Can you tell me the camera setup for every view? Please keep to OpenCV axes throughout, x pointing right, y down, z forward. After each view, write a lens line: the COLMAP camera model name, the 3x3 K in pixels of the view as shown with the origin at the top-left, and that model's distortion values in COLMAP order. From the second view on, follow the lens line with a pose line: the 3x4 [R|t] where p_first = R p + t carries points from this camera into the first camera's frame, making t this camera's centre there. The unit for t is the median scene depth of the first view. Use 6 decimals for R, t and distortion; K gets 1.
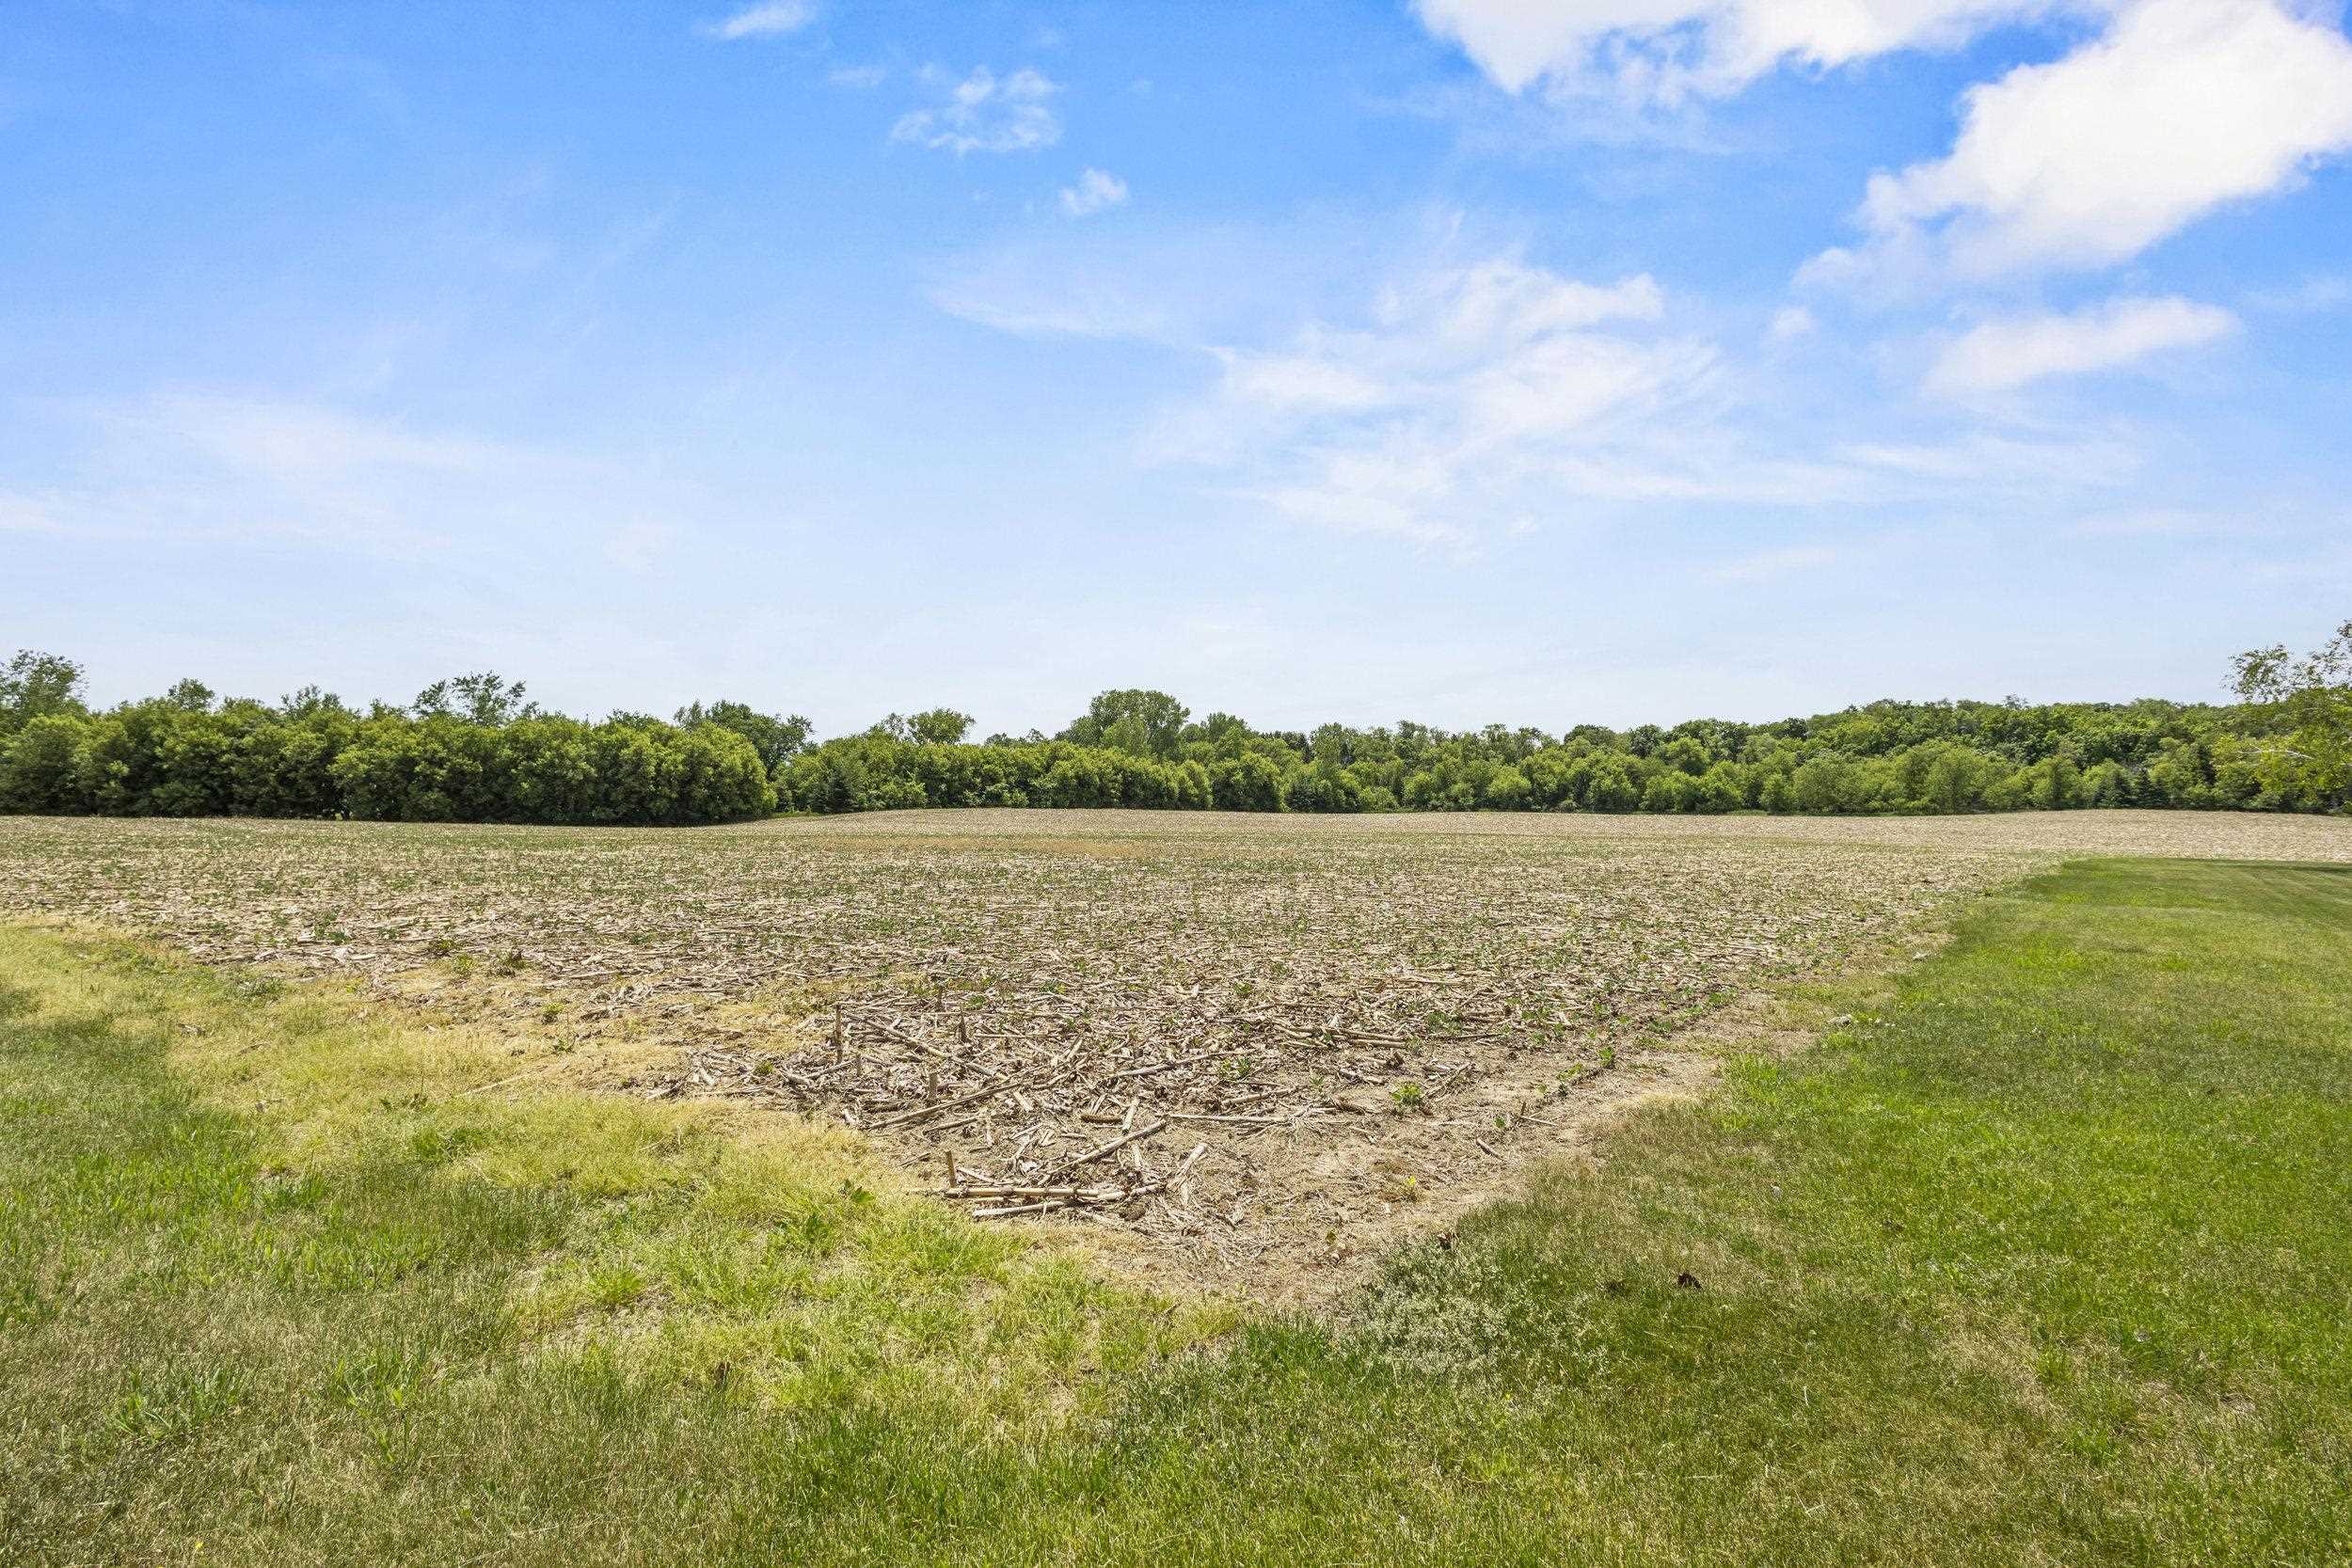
lens RADIAL K [[1079.9, 0, 1163.4], [0, 1079.9, 769.3], [0, 0, 1]] dist [0.006745, -0.002980]
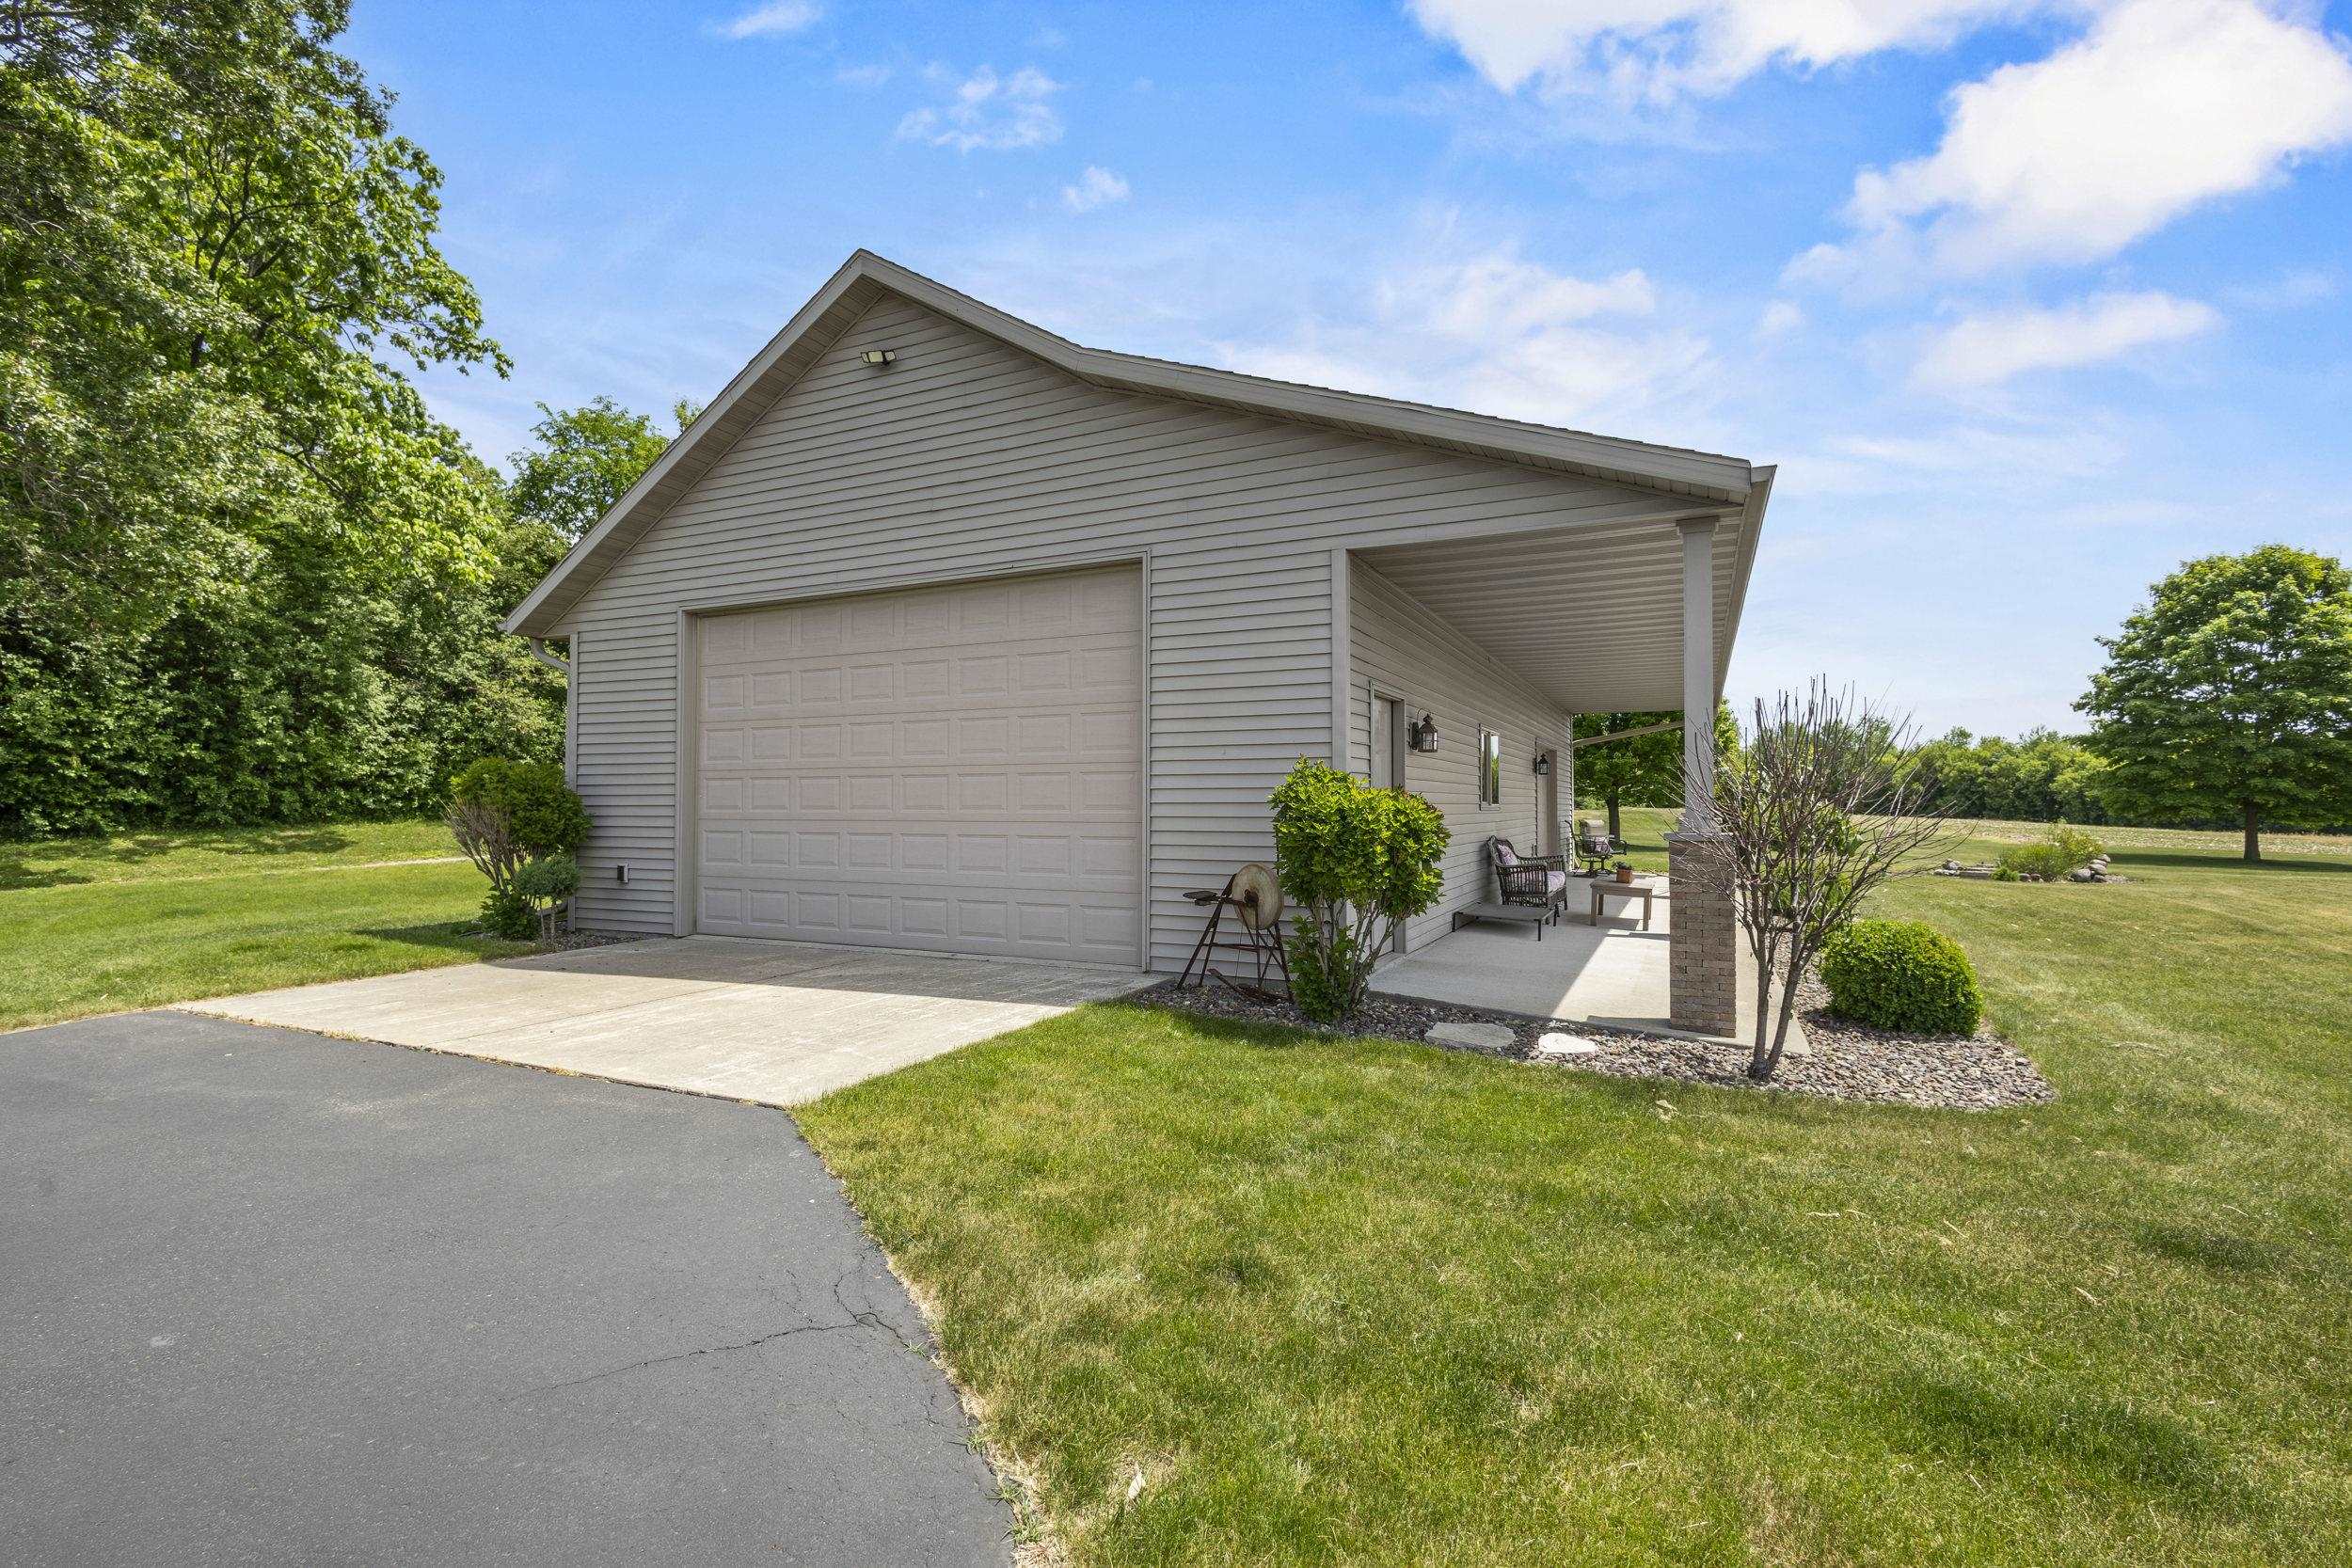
lens RADIAL K [[1079.9, 0, 1171.6], [0, 1079.9, 792.8], [0, 0, 1]] dist [0.006745, -0.002980]
pose [[0.208934, -0.000019, -0.977930, 0.262429], [0.016535, 0.999857, 0.003514, -0.011945], [0.977790, -0.016904, 0.208905, -0.291977]]
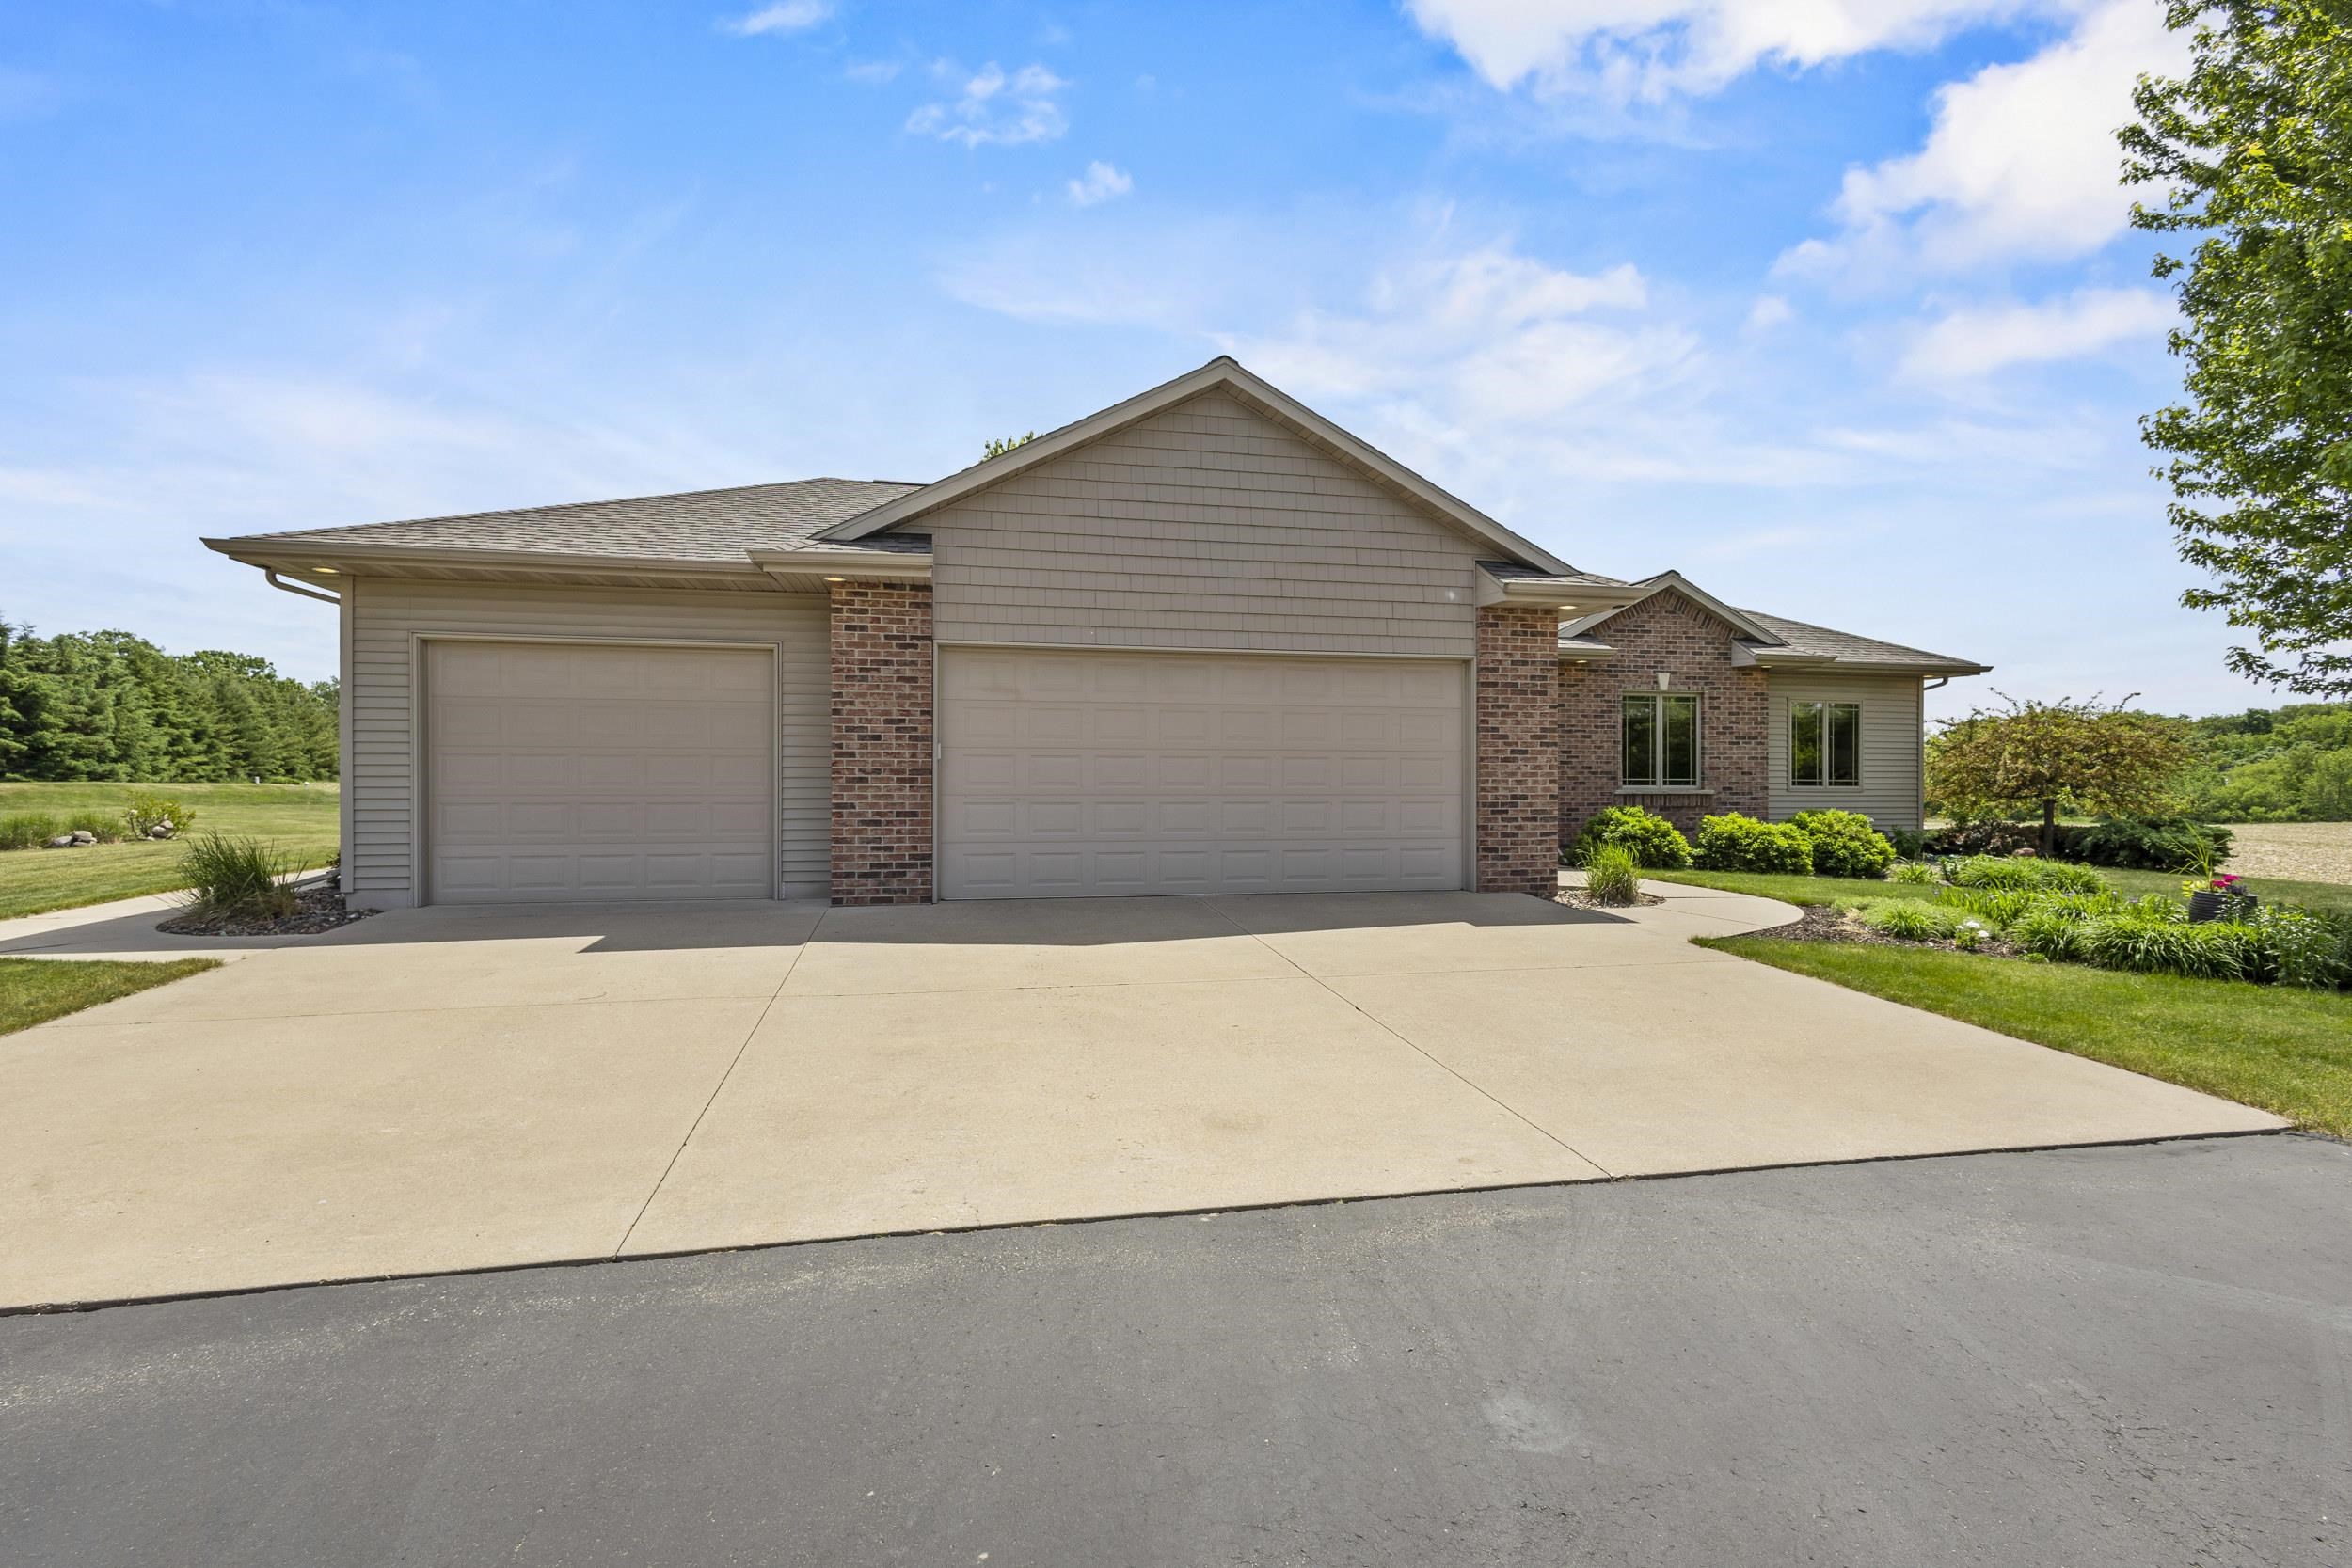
lens RADIAL K [[1079.9, 0, 1176.9], [0, 1079.9, 786.6], [0, 0, 1]] dist [0.006745, -0.002980]
pose [[0.919082, 0.014424, -0.393802, 0.336240], [-0.005072, 0.999680, 0.024779, -0.009759], [0.394034, -0.020777, 0.918861, -0.211720]]
